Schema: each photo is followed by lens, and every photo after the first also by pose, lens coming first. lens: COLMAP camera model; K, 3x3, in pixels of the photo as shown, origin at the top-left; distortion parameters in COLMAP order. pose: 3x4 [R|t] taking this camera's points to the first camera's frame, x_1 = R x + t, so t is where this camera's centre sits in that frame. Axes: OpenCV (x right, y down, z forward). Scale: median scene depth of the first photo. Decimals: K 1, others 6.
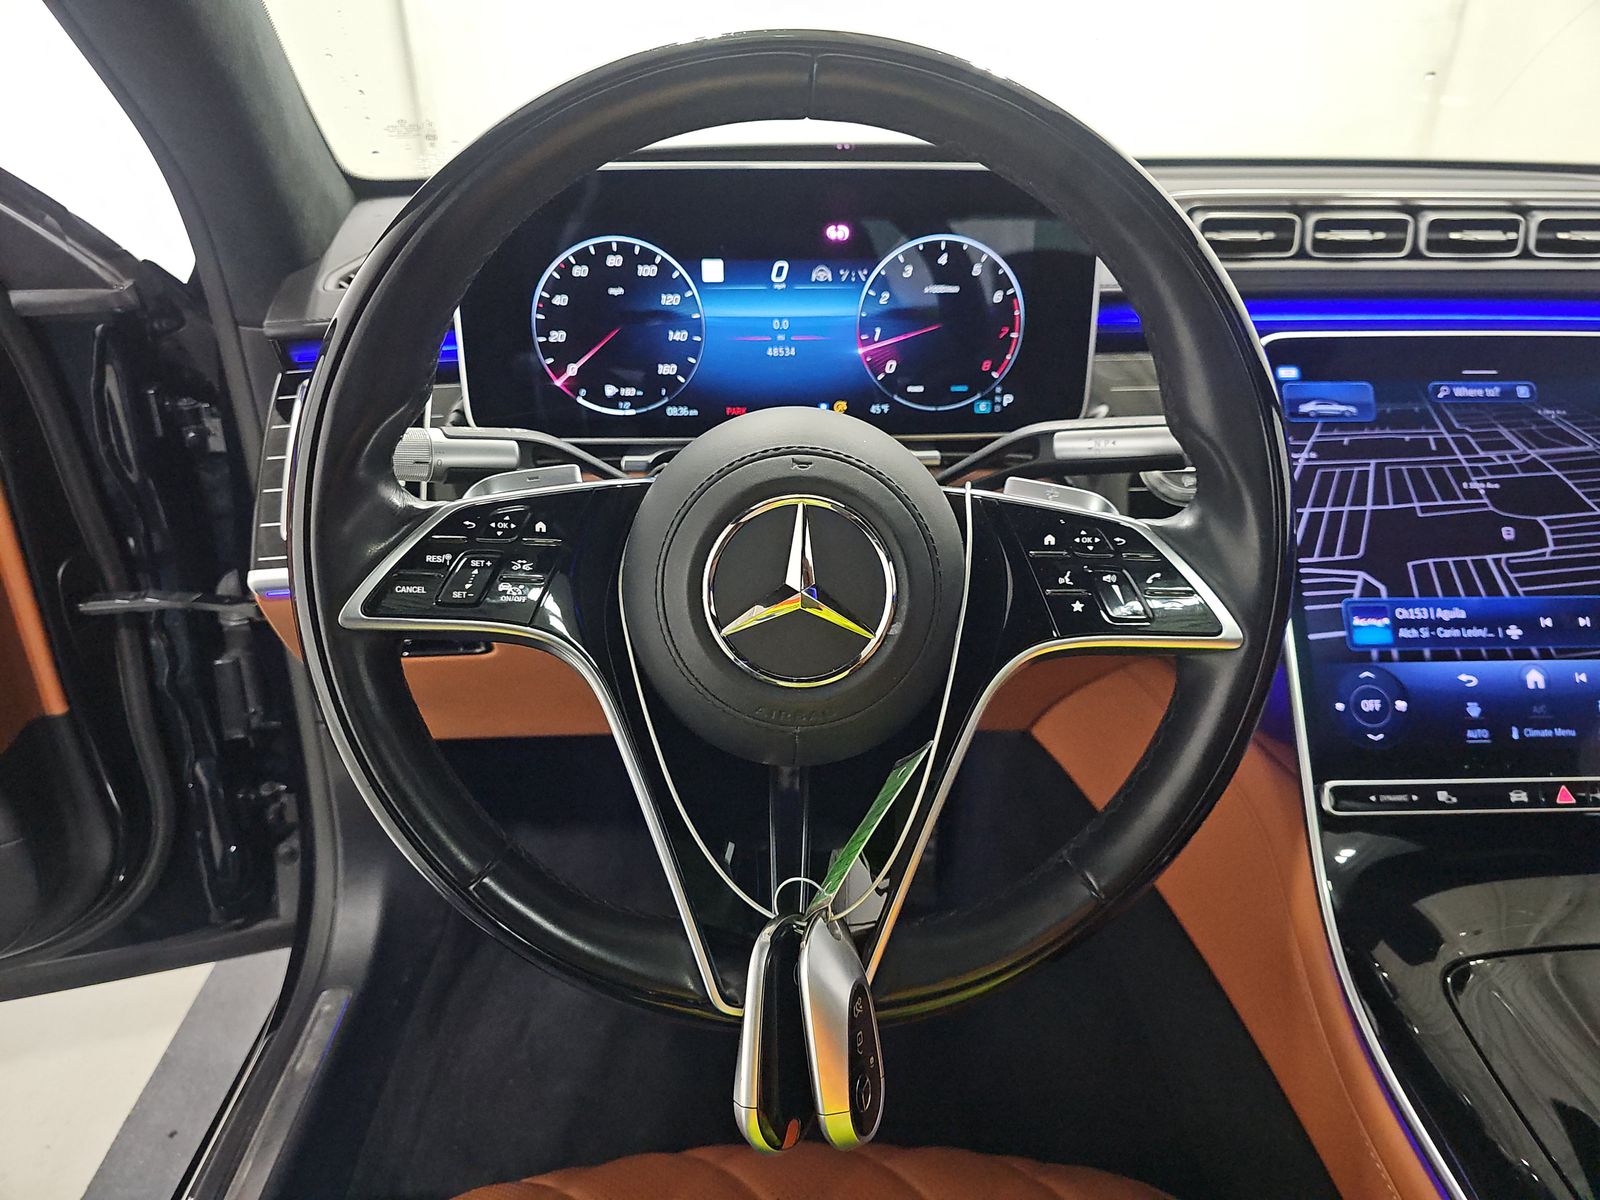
lens RADIAL K [[1040.6, 0, 804.8], [0, 1040.6, 605.5], [0, 0, 1]] dist [0.045076, -0.038628]
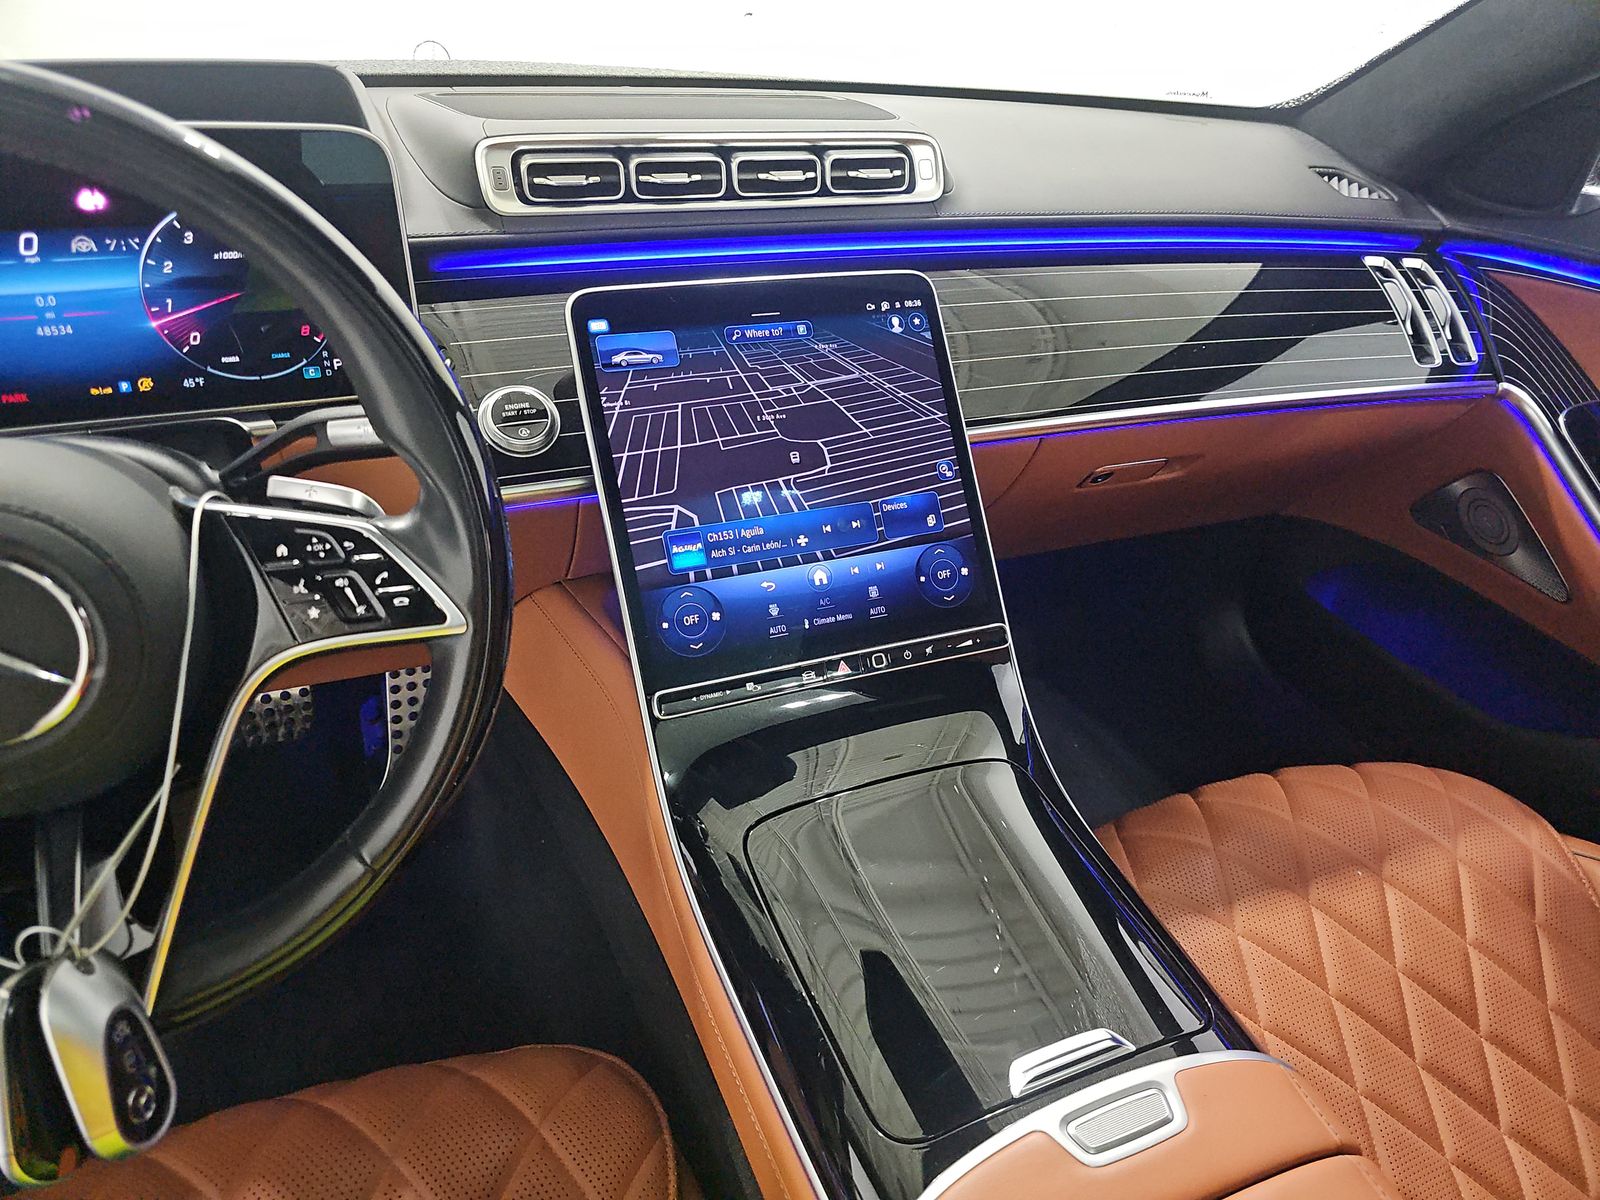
lens RADIAL K [[1040.6, 0, 804.8], [0, 1040.6, 605.5], [0, 0, 1]] dist [0.045076, -0.038628]
pose [[0.936867, -0.150945, 0.315429, 0.276399], [0.105045, 0.981859, 0.157857, -0.086199], [-0.333534, -0.114756, 0.935727, -0.120594]]
